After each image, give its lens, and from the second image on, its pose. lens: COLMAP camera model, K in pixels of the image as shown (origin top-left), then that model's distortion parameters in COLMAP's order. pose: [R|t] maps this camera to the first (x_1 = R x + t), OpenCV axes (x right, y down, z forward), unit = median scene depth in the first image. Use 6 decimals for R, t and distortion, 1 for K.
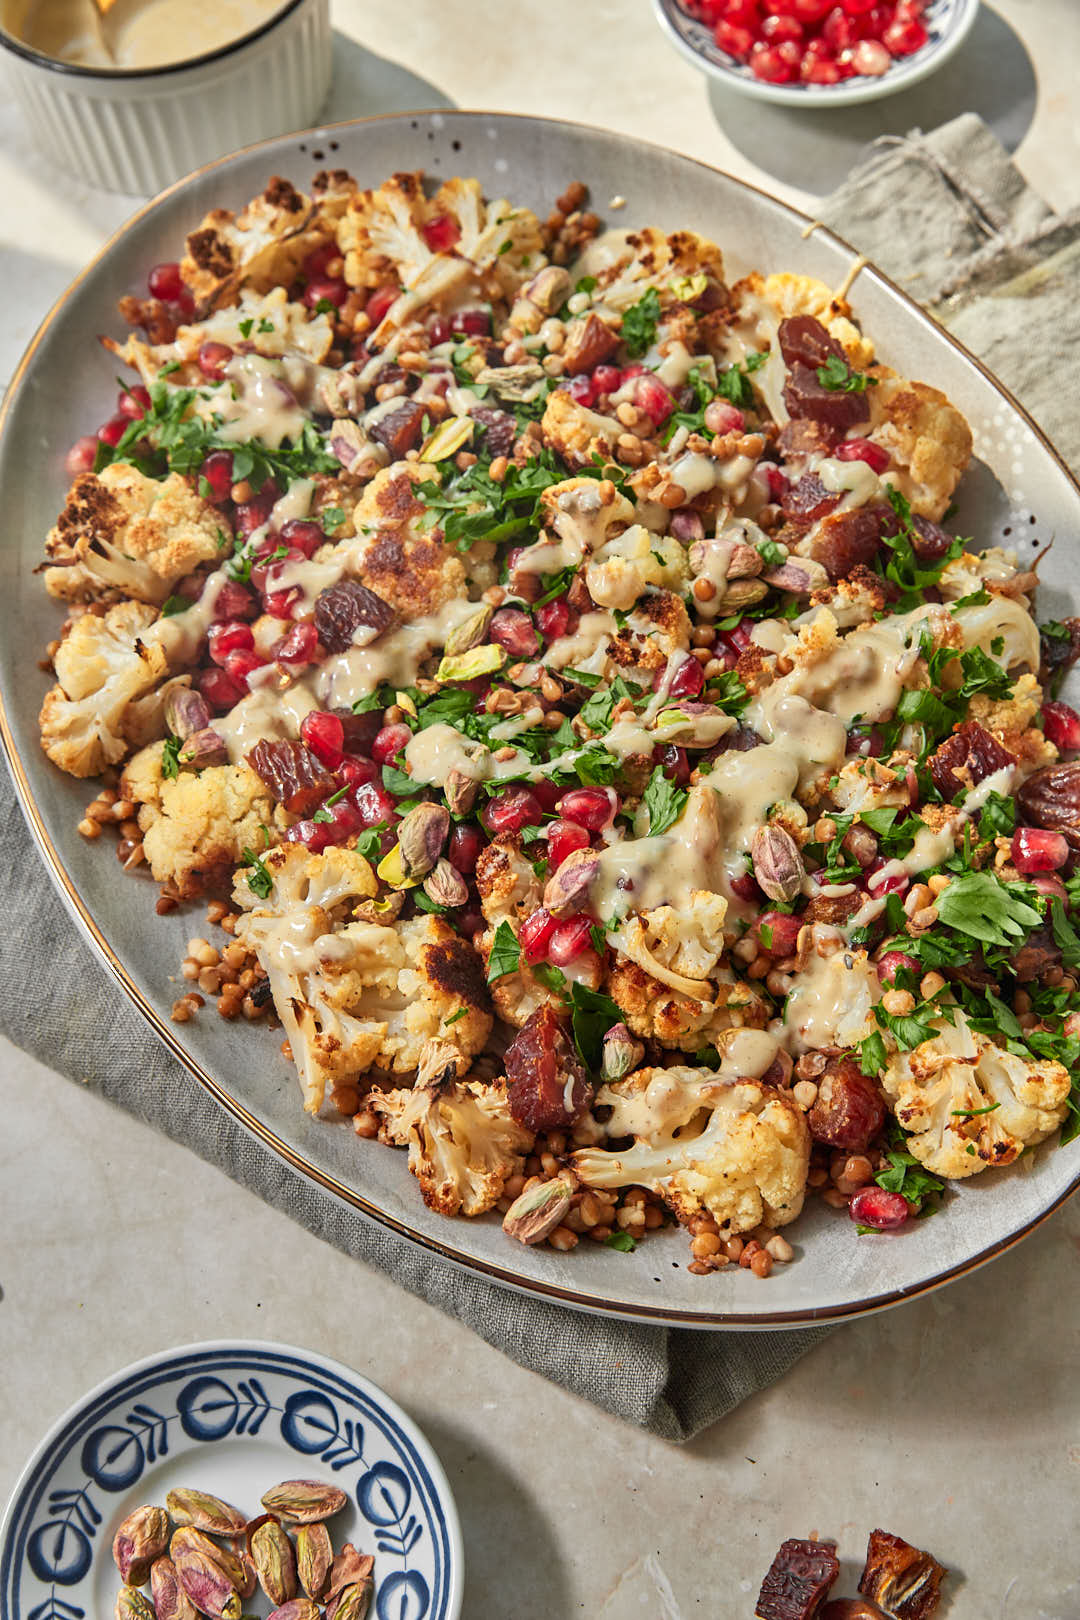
lens RADIAL K [[2237.7, 0, 540.0], [0, 2237.7, 810.0], [0, 0, 1]] dist [-0.103076, -0.103308]
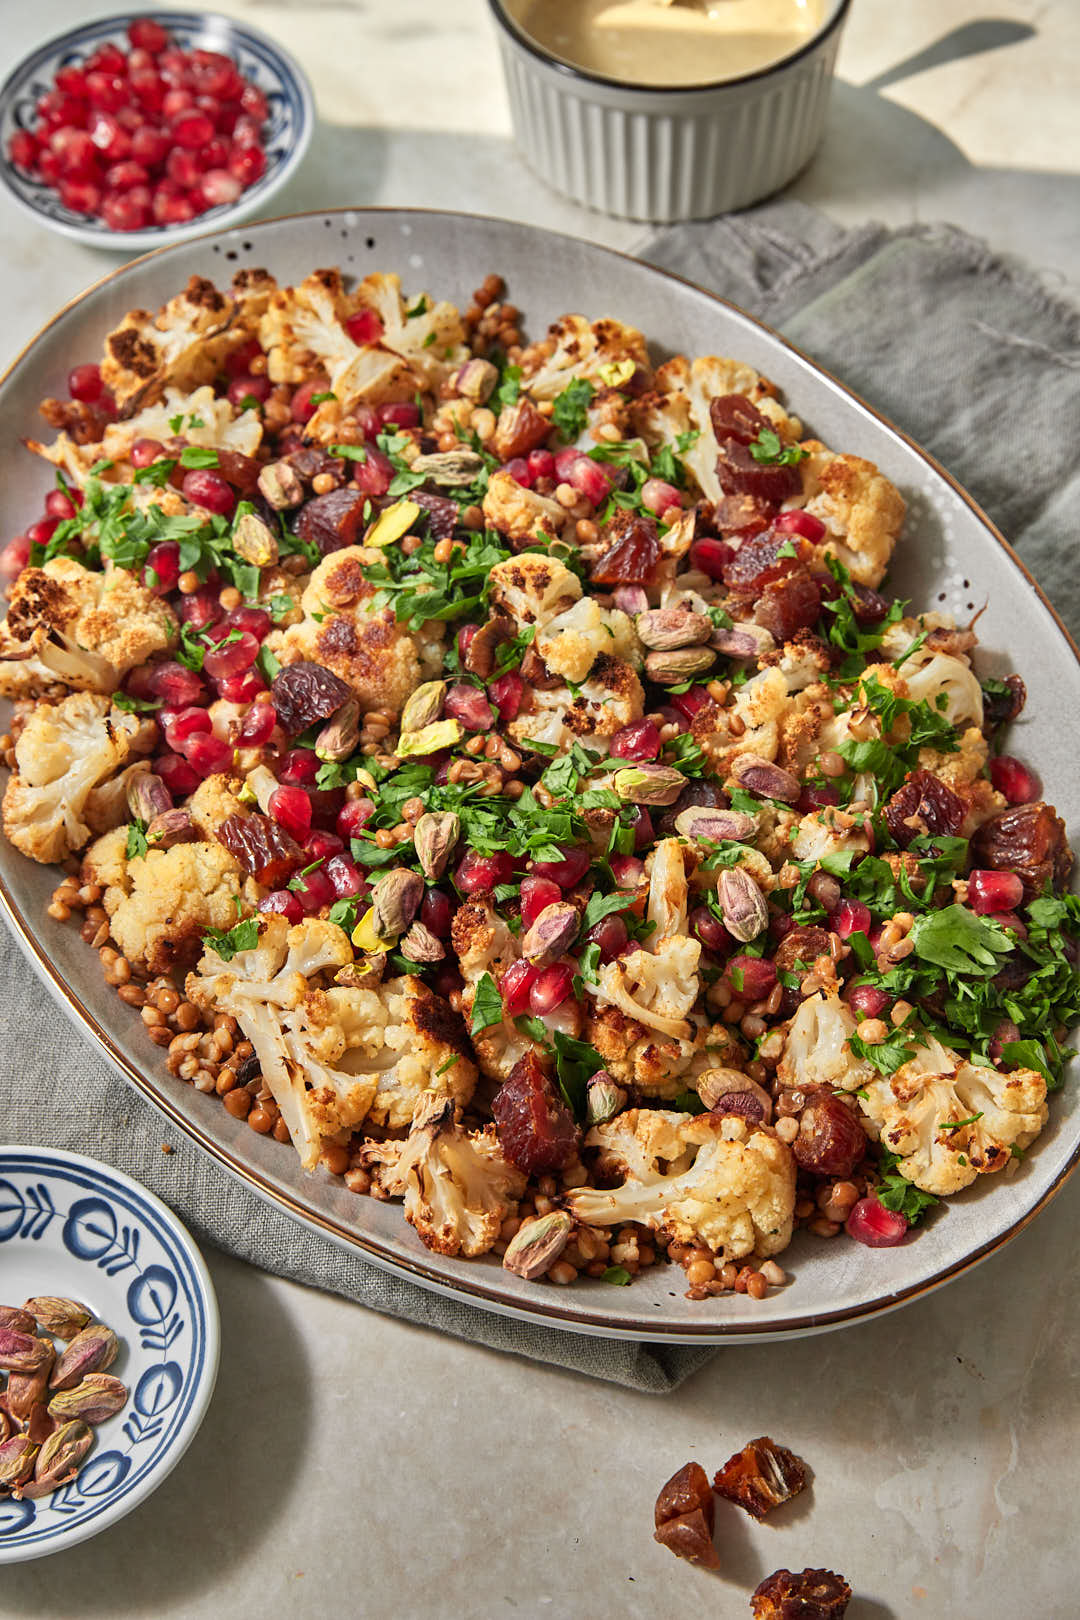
lens RADIAL K [[2838.6, 0, 540.0], [0, 2838.6, 810.0], [0, 0, 1]] dist [-0.144949, 0.036738]
pose [[0.996285, -0.038872, 0.076847, -0.081431], [0.046601, 0.993744, -0.101496, 0.100108], [-0.072420, 0.104700, 0.991864, -0.275423]]
